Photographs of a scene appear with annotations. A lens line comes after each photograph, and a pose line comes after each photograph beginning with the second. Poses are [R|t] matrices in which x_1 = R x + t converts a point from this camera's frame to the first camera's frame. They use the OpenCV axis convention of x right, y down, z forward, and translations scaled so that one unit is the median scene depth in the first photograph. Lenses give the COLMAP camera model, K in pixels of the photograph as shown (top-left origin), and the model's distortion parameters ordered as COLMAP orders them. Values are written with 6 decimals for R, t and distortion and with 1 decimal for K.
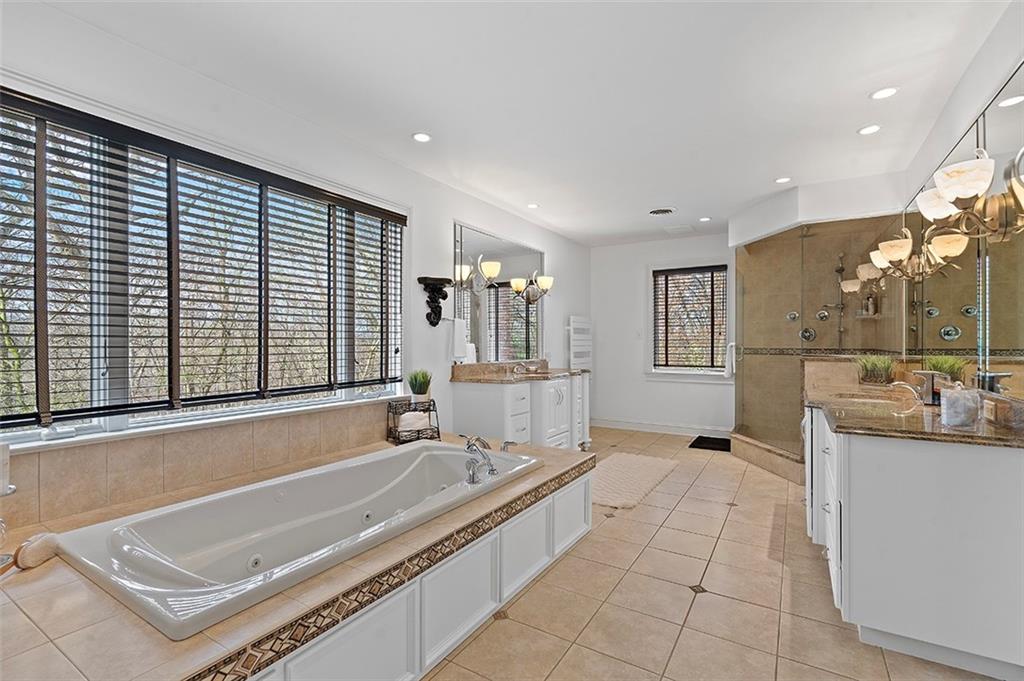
lens RADIAL K [[466.3, 0, 510.6], [0, 466.3, 345.0], [0, 0, 1]] dist [-0.001705, -0.000206]
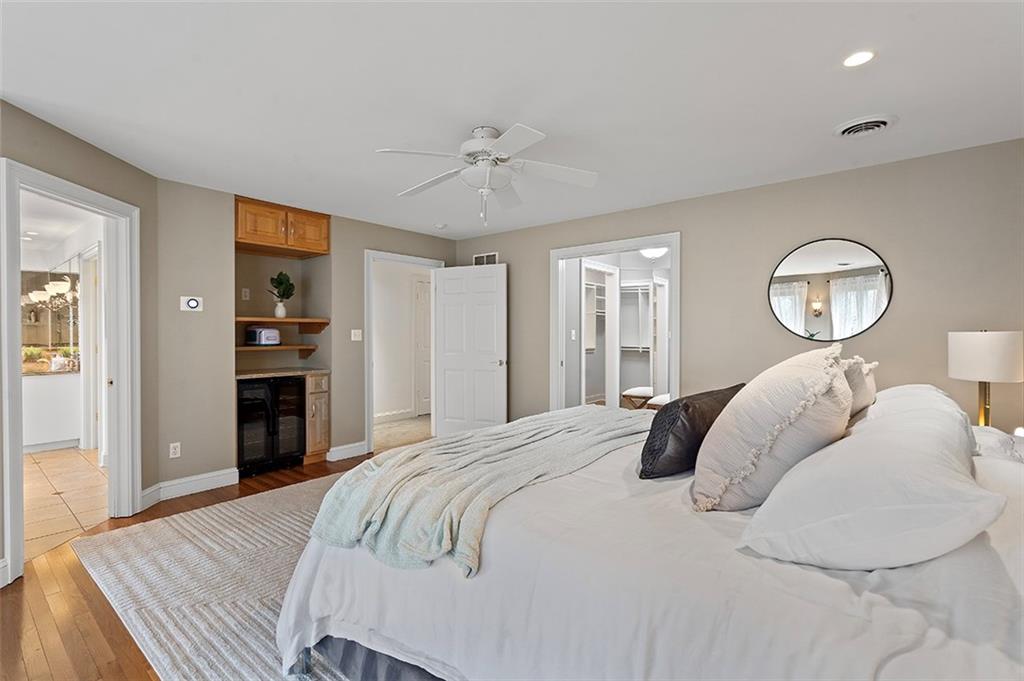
lens RADIAL K [[466.3, 0, 512.5], [0, 466.3, 342.2], [0, 0, 1]] dist [-0.001705, -0.000206]
pose [[0.132122, -0.015954, 0.991105, -0.778911], [0.005921, 0.999865, 0.015306, -0.015266], [-0.991216, 0.003846, 0.132199, -1.107245]]
